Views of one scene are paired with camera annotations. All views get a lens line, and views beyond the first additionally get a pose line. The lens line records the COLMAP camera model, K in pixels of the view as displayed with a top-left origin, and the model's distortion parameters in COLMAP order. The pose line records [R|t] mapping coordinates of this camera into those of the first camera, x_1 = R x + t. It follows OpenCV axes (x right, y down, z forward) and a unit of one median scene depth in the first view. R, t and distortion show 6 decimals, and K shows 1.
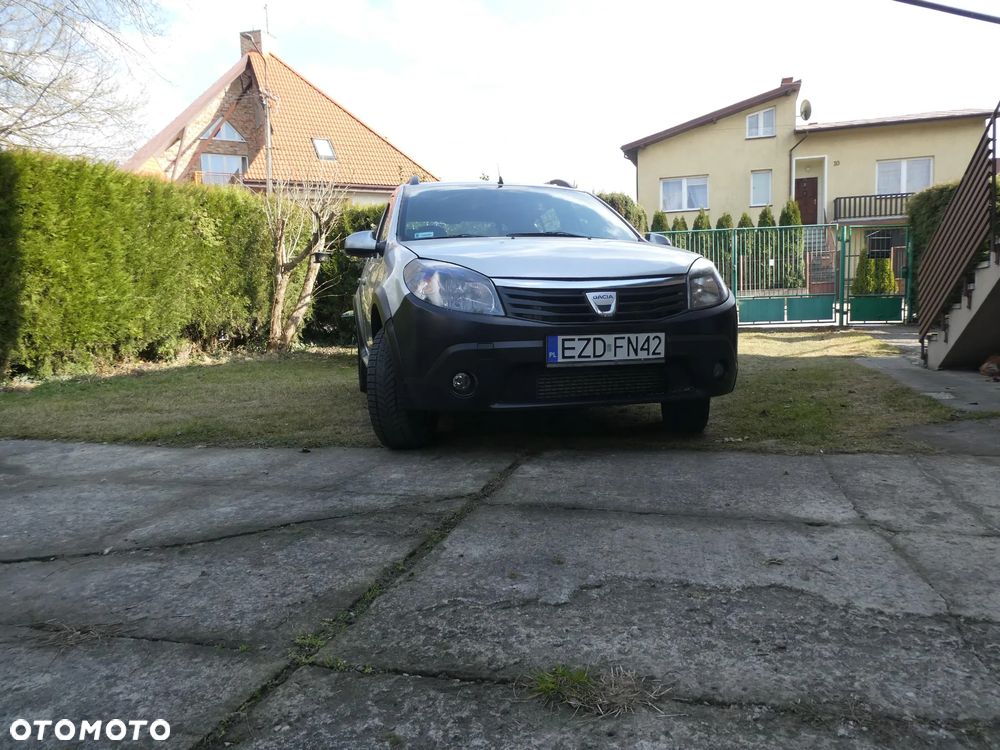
lens RADIAL K [[716.1, 0, 502.2], [0, 716.1, 372.6], [0, 0, 1]] dist [0.000569, -0.005247]
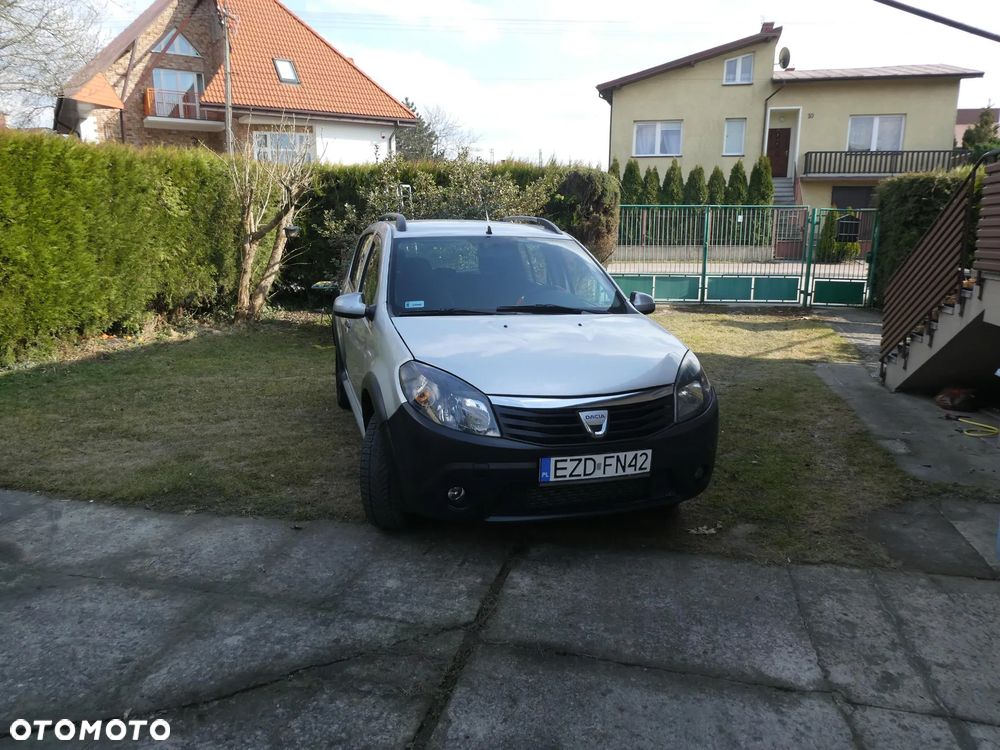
lens RADIAL K [[716.1, 0, 504.0], [0, 716.1, 374.4], [0, 0, 1]] dist [0.000569, -0.005247]
pose [[0.997842, 0.028657, 0.059073, -0.024400], [-0.035025, 0.993342, 0.109751, -0.124500], [-0.055534, -0.111583, 0.992202, -0.006053]]
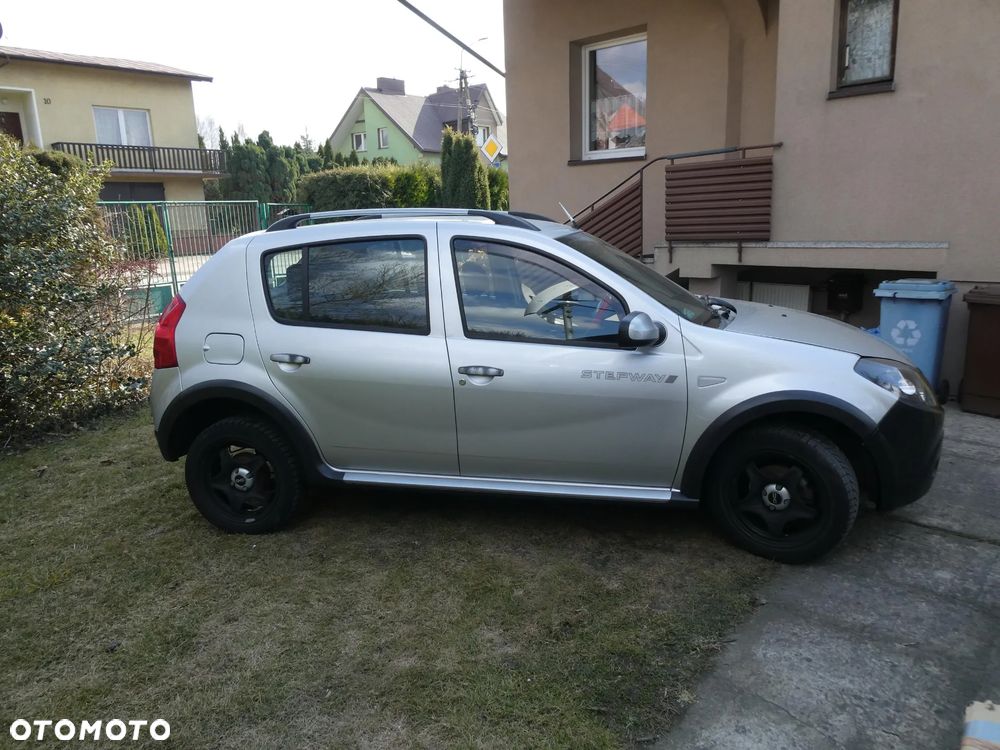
lens RADIAL K [[716.1, 0, 511.7], [0, 716.1, 376.6], [0, 0, 1]] dist [0.000569, -0.005247]
pose [[0.416287, -0.184991, 0.890215, -0.566448], [0.103097, 0.982373, 0.155931, -0.161277], [-0.903369, 0.026867, 0.428021, 0.495579]]
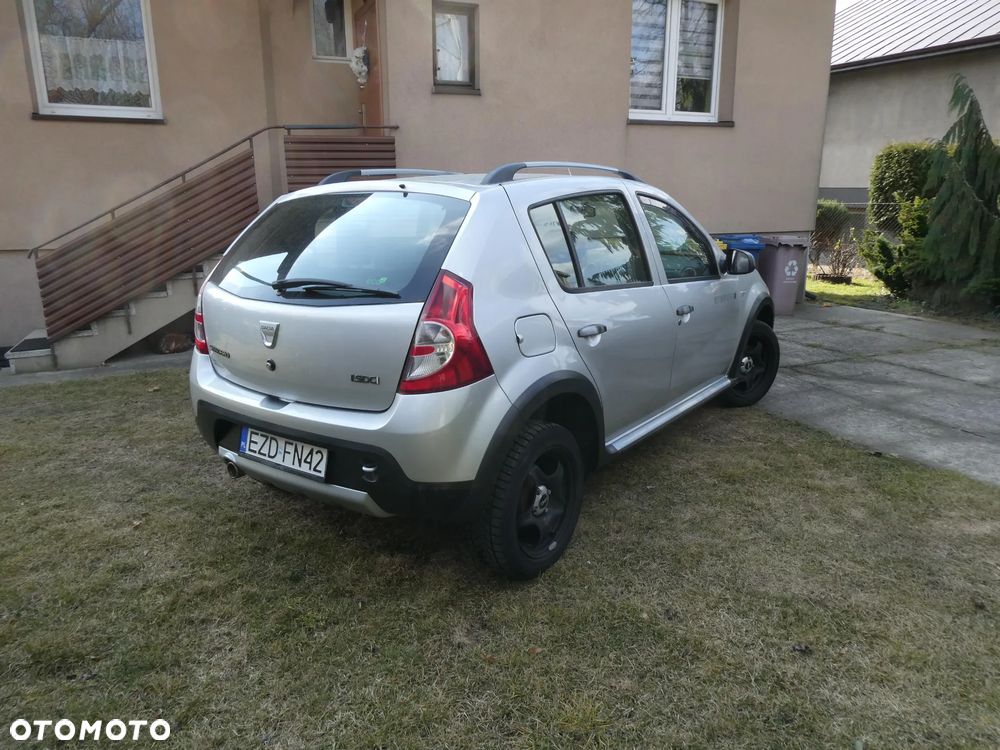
lens RADIAL K [[716.1, 0, 512.8], [0, 716.1, 371.5], [0, 0, 1]] dist [0.000569, -0.005247]
pose [[-0.654360, -0.155763, 0.739967, -0.475039], [0.095433, 0.953720, 0.285150, -0.218631], [-0.750137, 0.257208, -0.609212, 1.183039]]
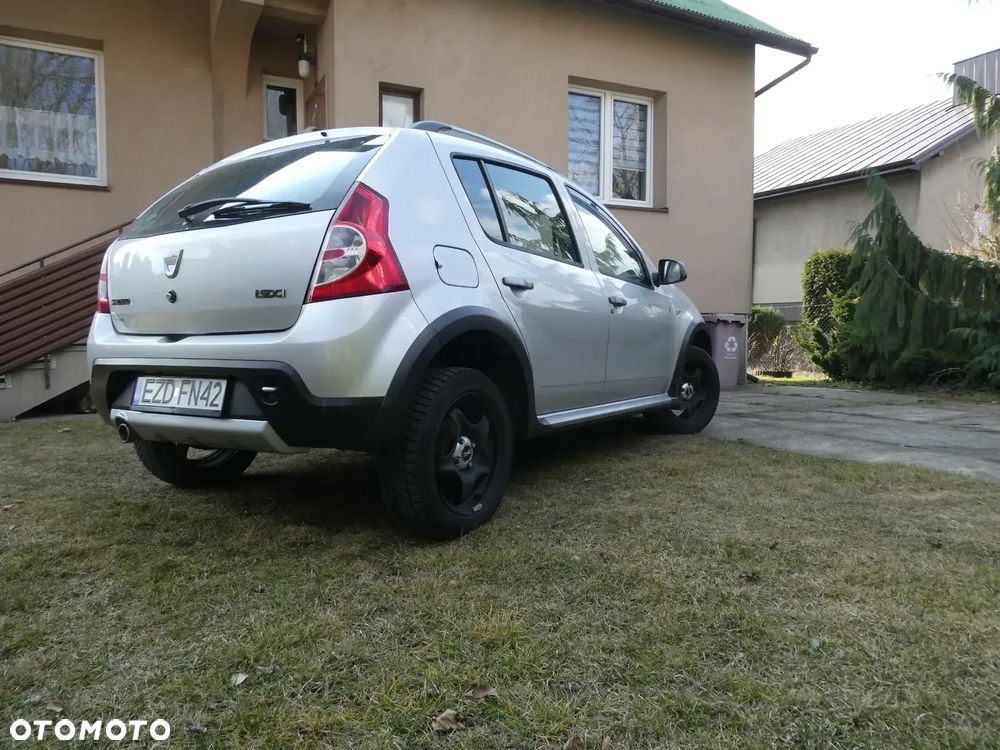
lens RADIAL K [[716.1, 0, 509.1], [0, 716.1, 375.1], [0, 0, 1]] dist [0.000569, -0.005247]
pose [[-0.697033, -0.017948, 0.716815, -0.479867], [0.088403, 0.989909, 0.110748, -0.102555], [-0.711569, 0.140564, -0.688412, 1.176460]]
